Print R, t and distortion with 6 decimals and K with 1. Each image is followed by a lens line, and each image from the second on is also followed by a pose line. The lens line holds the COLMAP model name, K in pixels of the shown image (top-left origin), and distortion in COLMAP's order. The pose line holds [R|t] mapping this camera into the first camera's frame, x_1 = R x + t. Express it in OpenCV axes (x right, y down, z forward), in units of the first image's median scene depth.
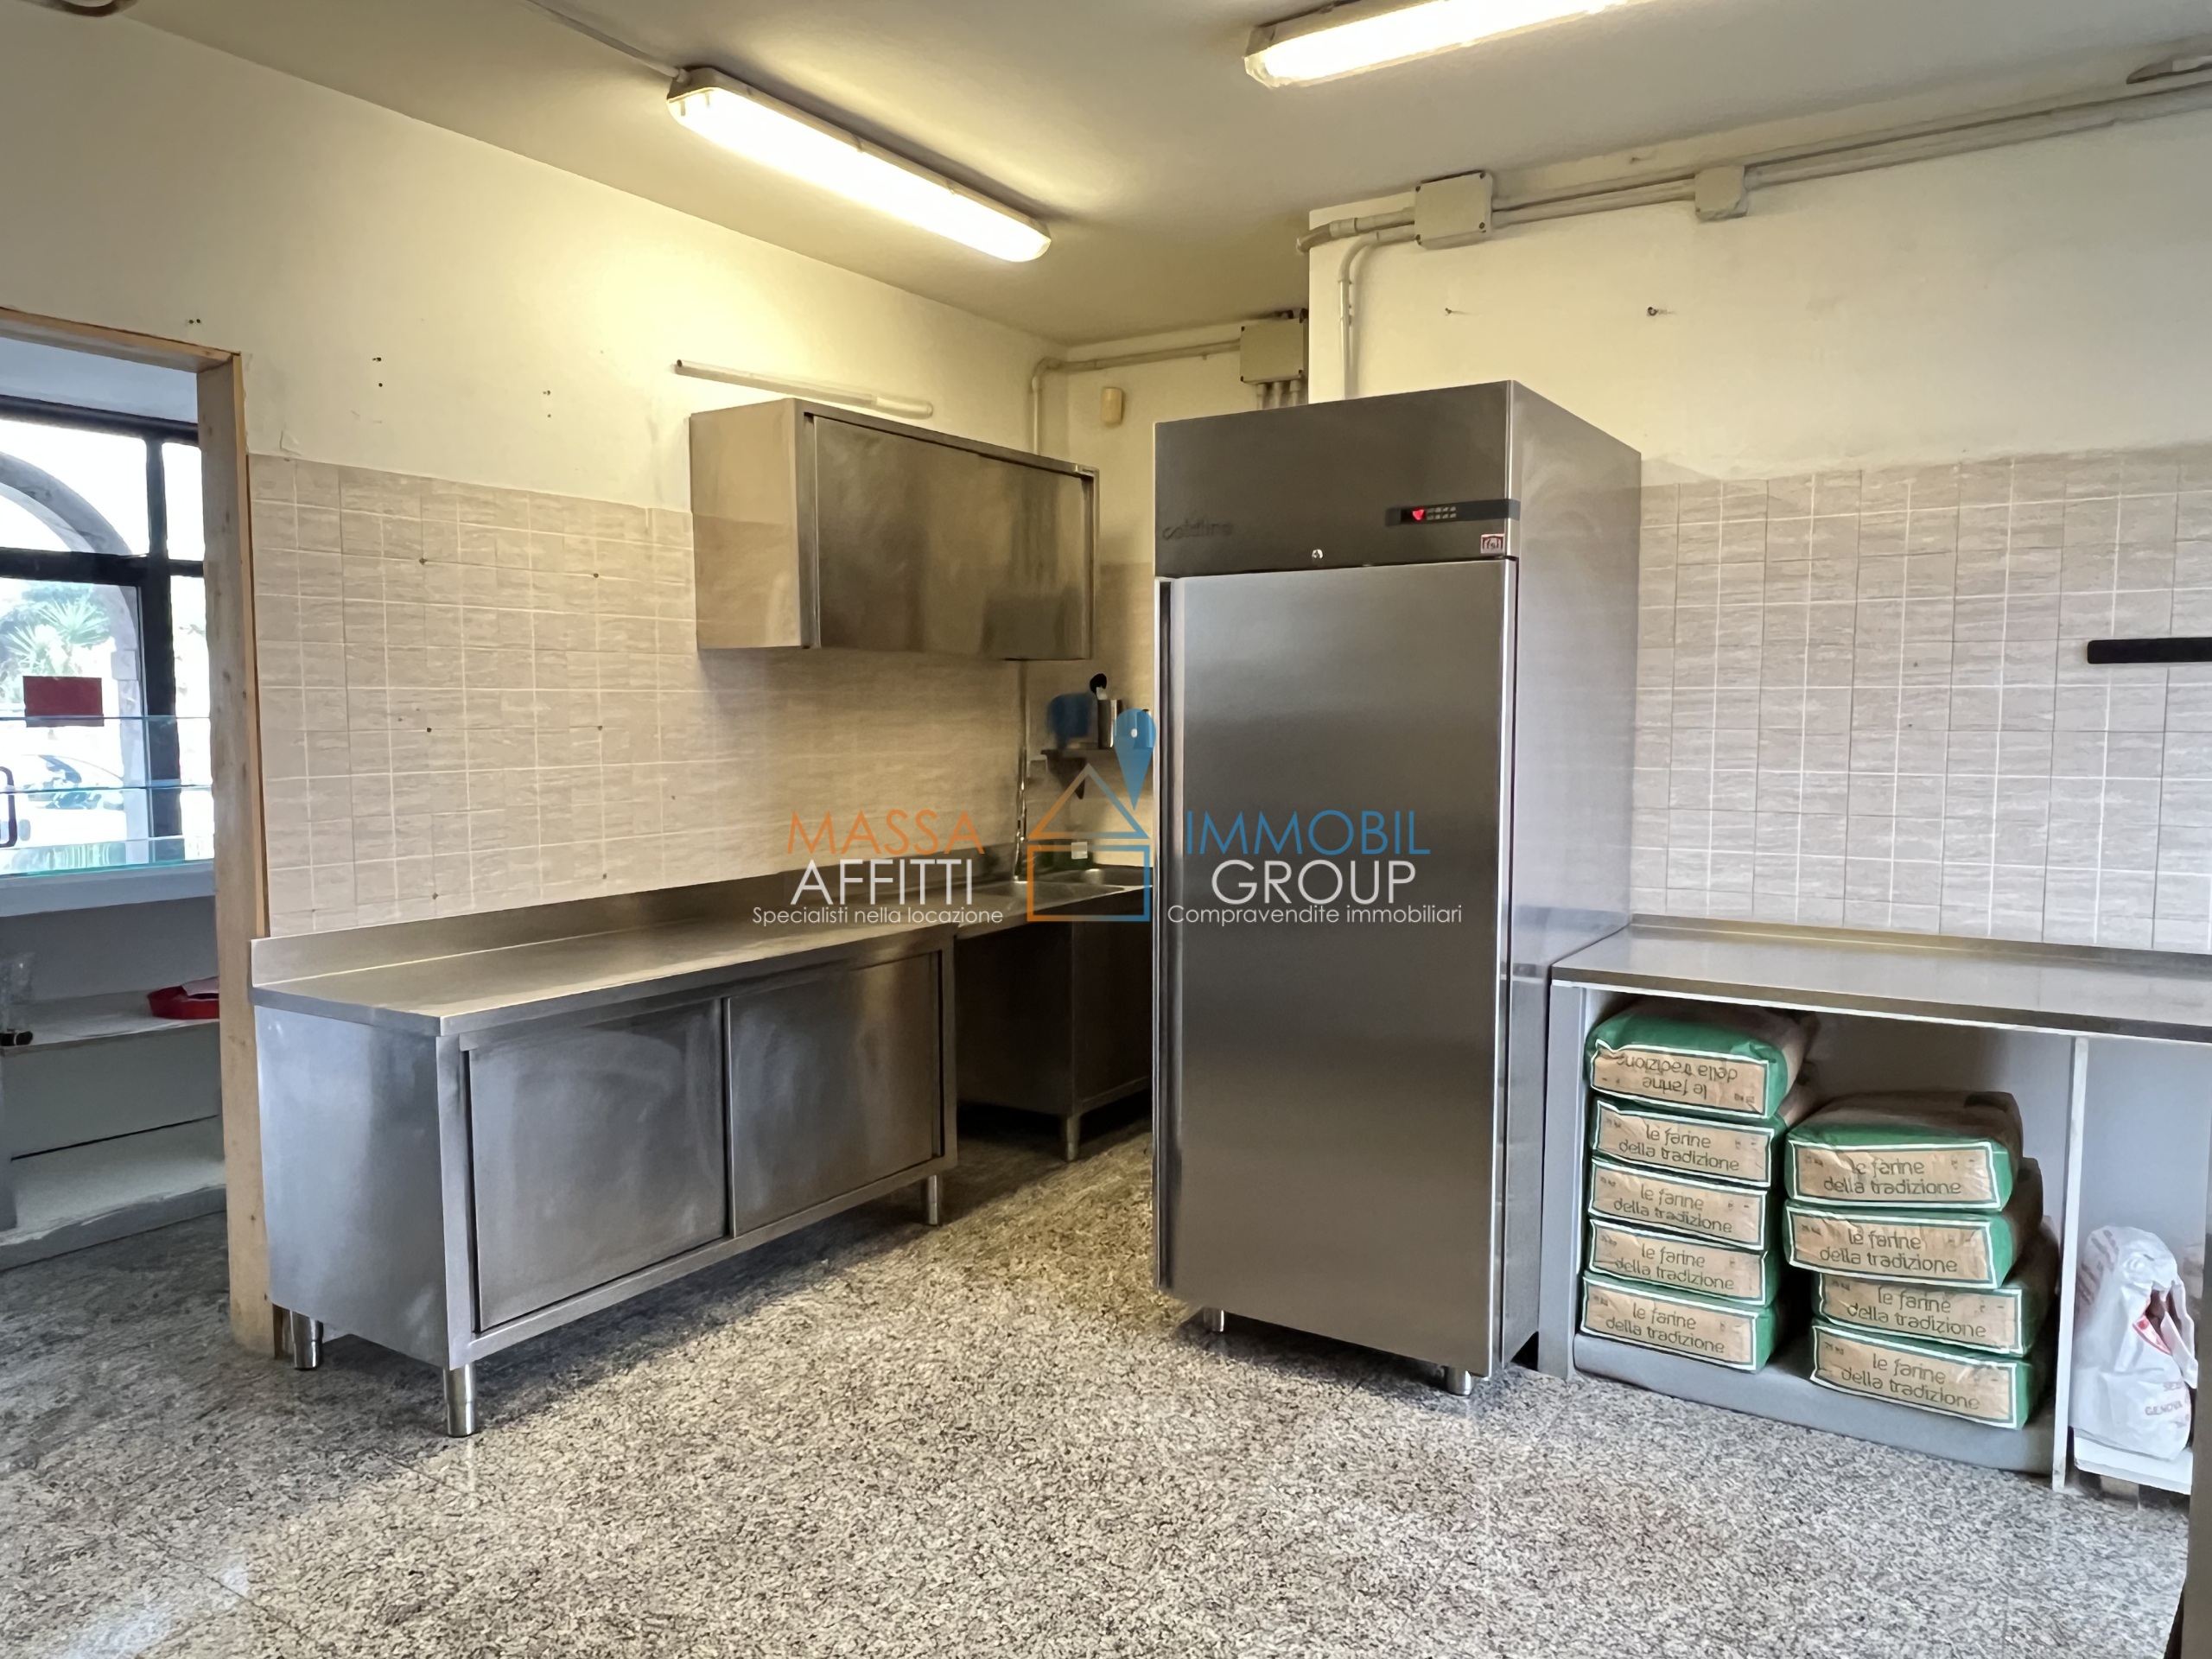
lens RADIAL K [[1512.2, 0, 1076.8], [0, 1512.2, 835.9], [0, 0, 1]] dist [0.002104, -0.004459]
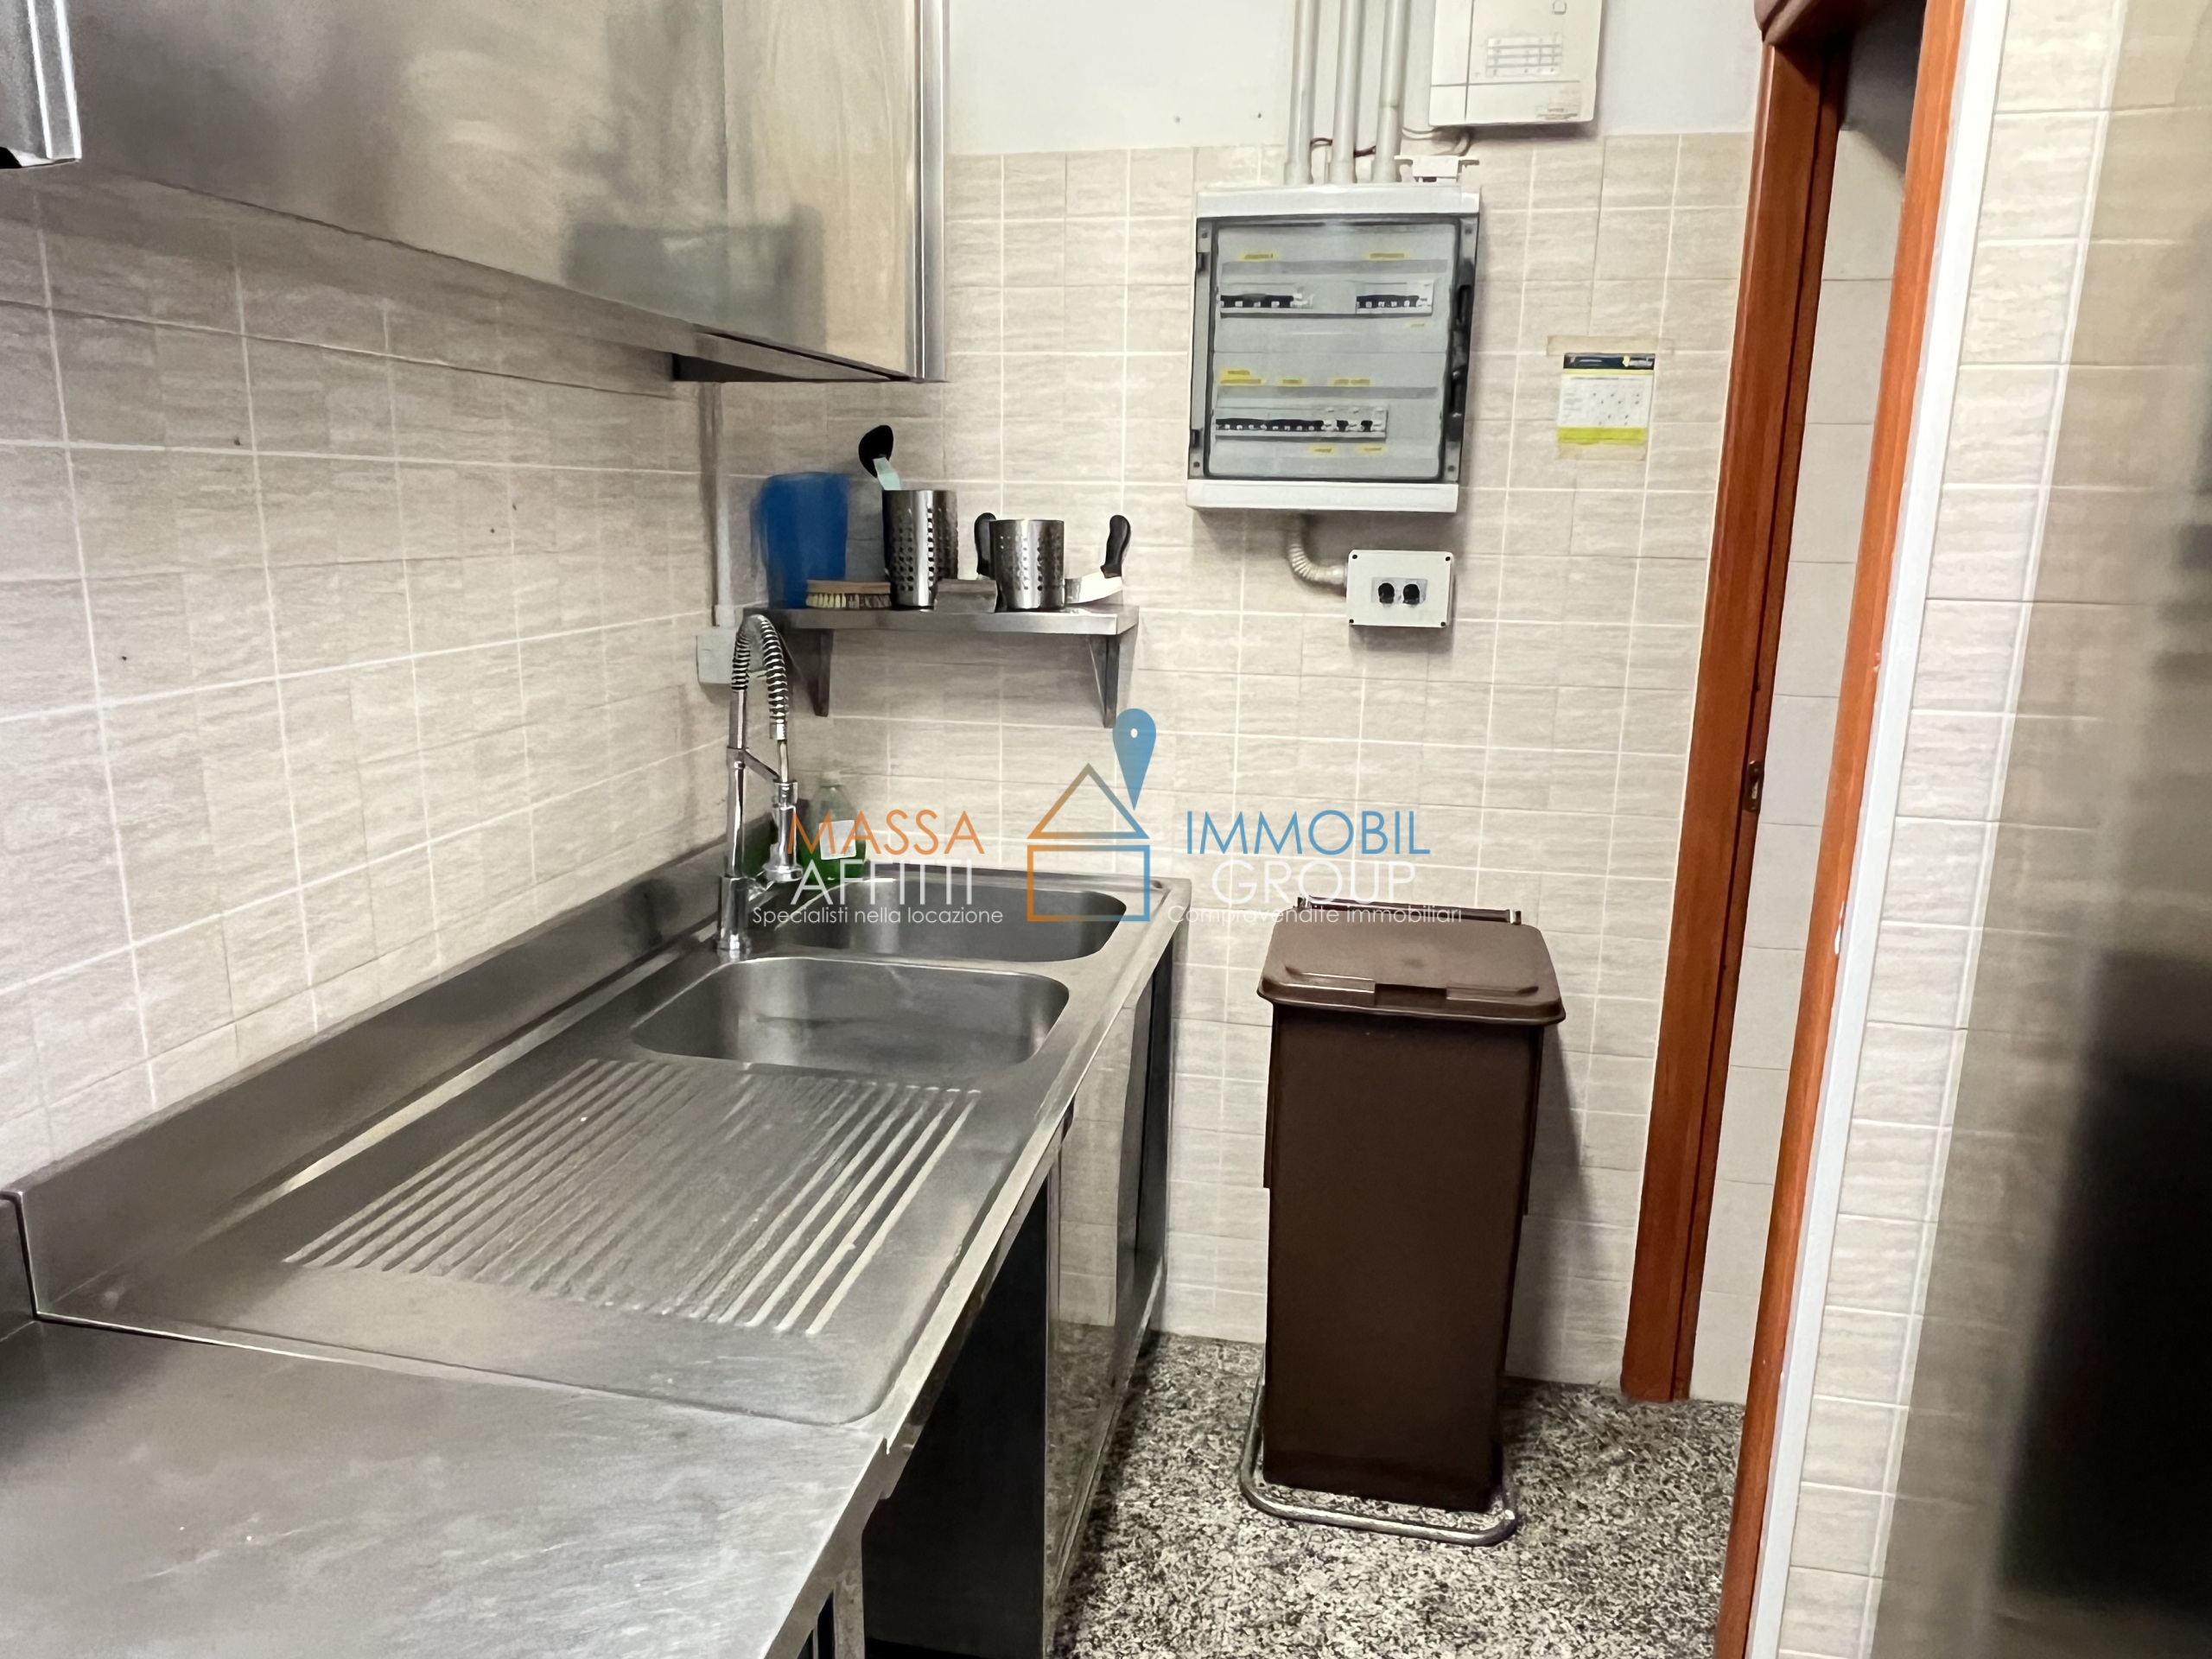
lens RADIAL K [[1512.2, 0, 1089.5], [0, 1512.2, 863.1], [0, 0, 1]] dist [0.002104, -0.004459]
pose [[0.923422, -0.074803, 0.376425, -0.166672], [0.014933, 0.987082, 0.159519, -0.090054], [-0.383495, -0.141682, 0.912611, 0.974085]]
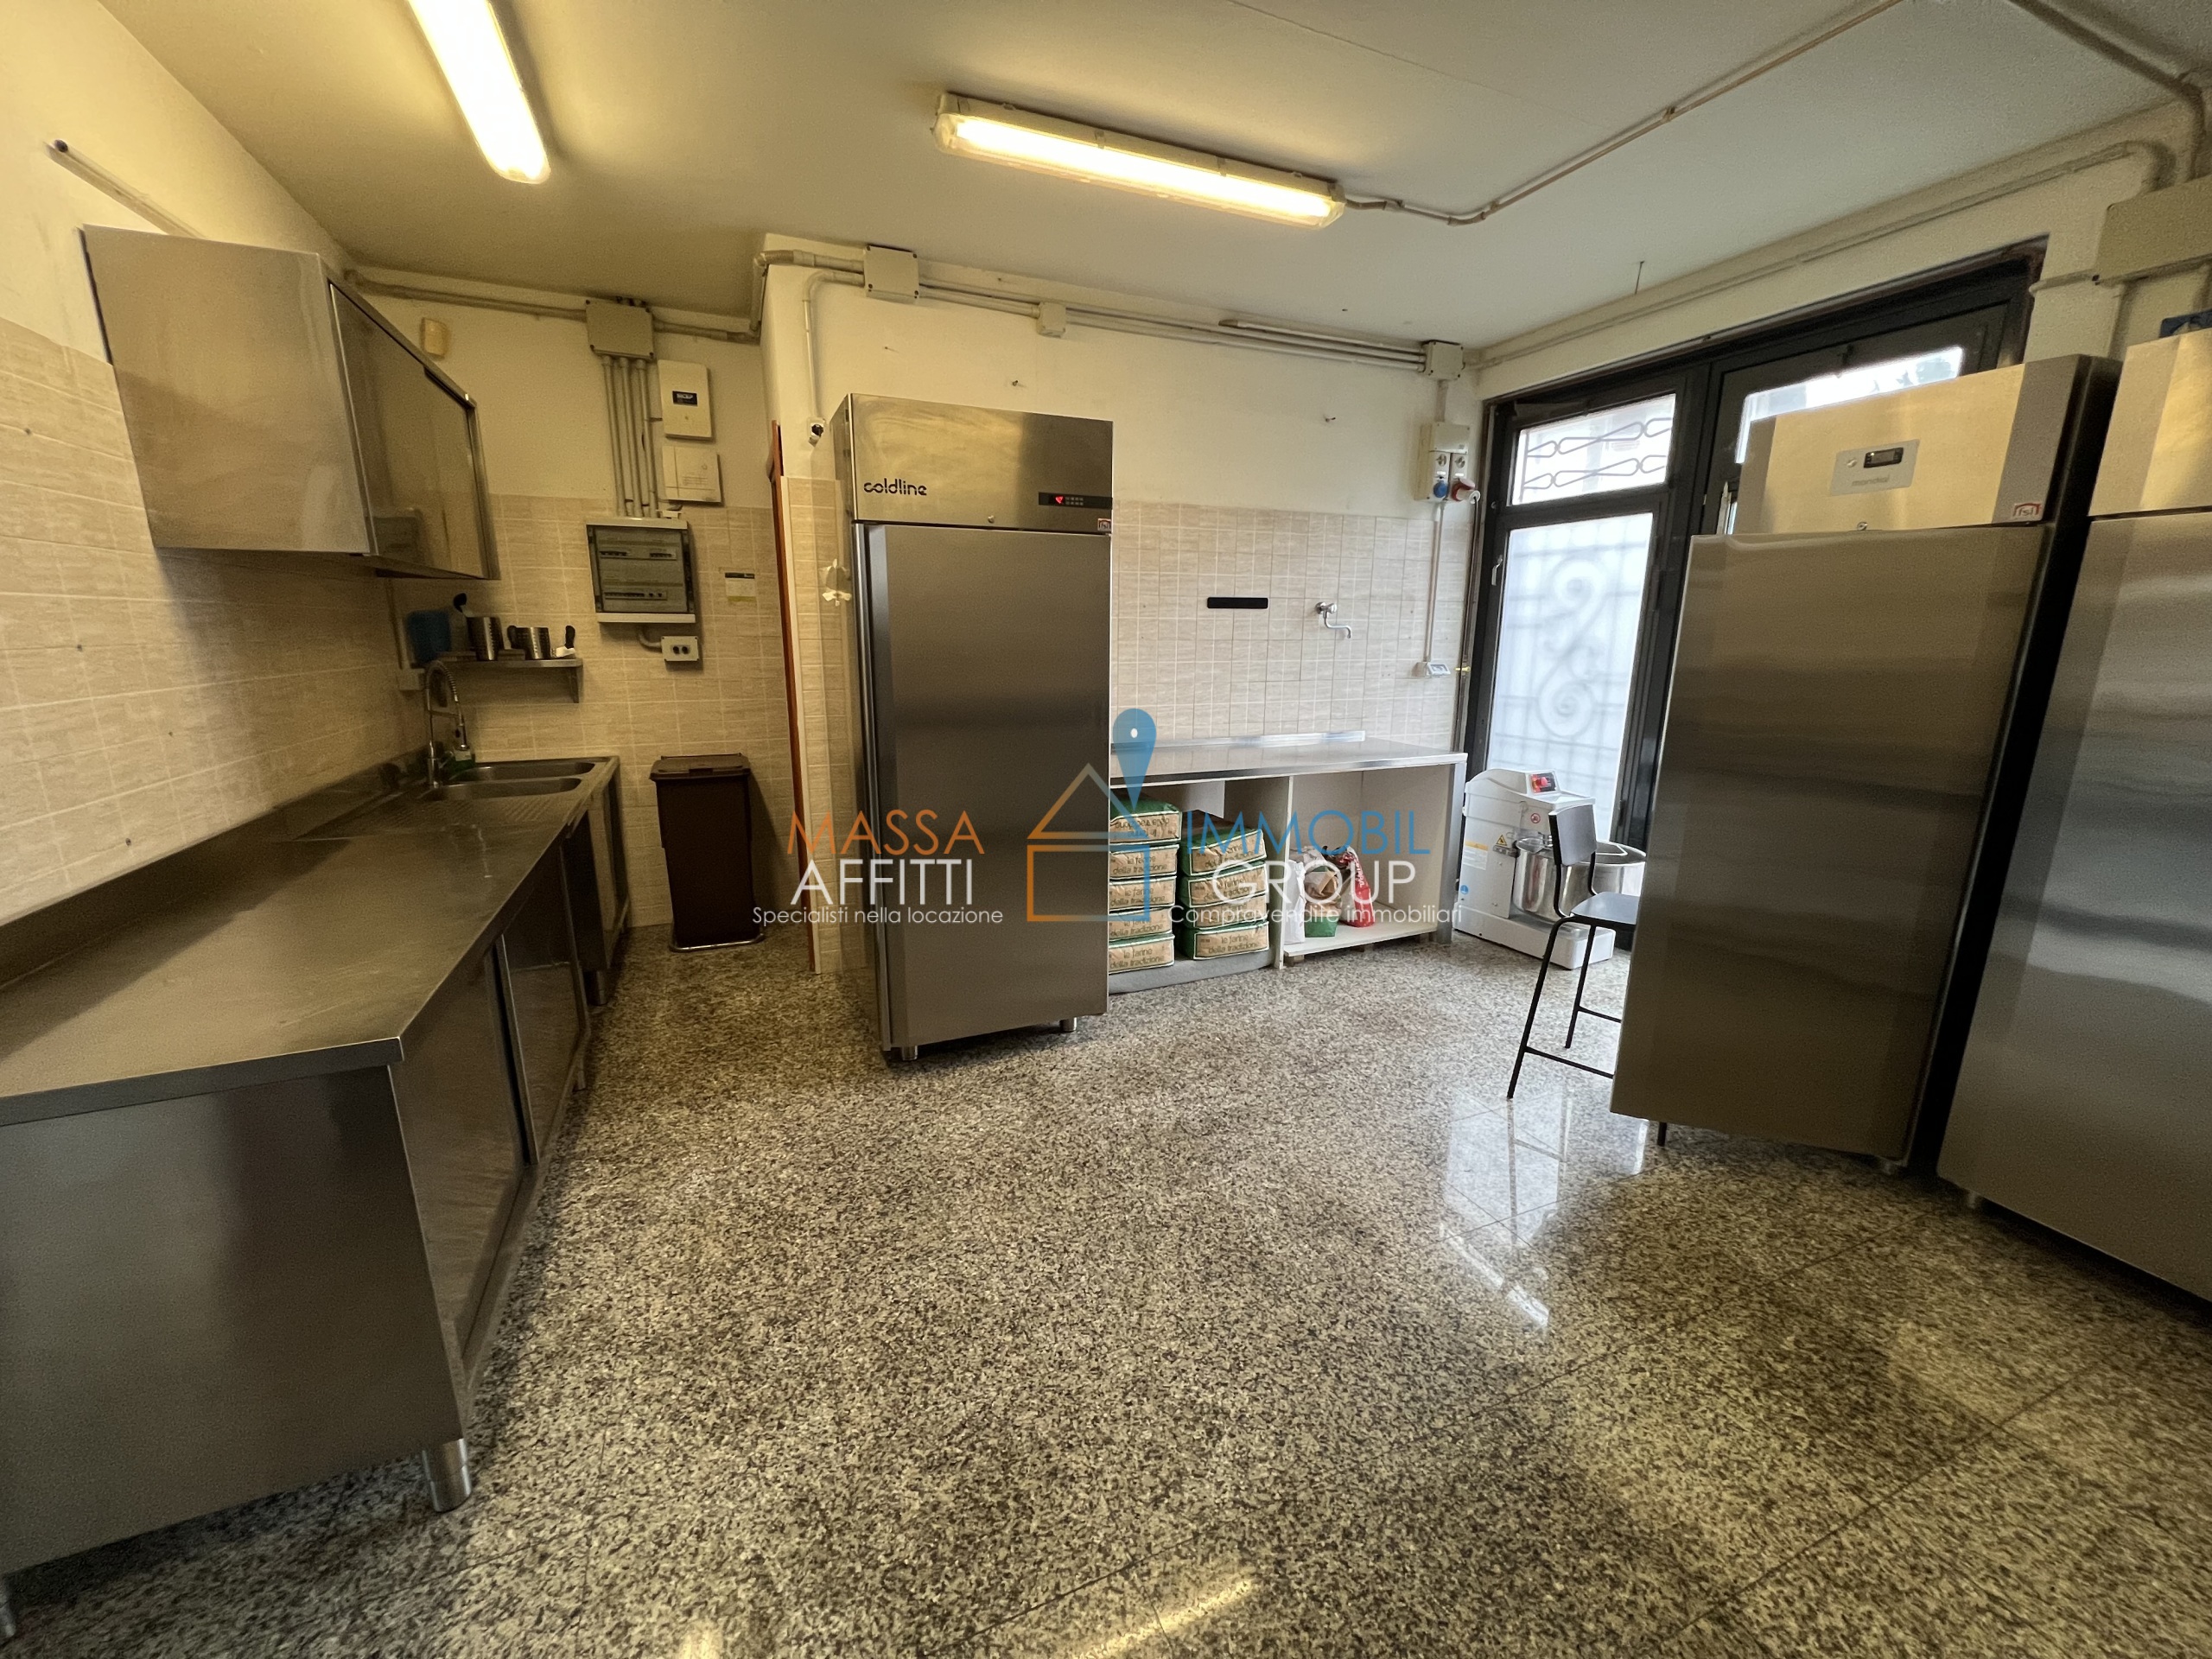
lens RADIAL K [[884.9, 0, 1099.5], [0, 884.9, 828.9], [0, 0, 1]] dist [-0.002309, -0.000015]
pose [[0.549780, -0.180298, 0.815619, -0.490345], [0.064124, 0.982656, 0.173998, -0.032256], [-0.832845, -0.043360, 0.551806, 0.401293]]
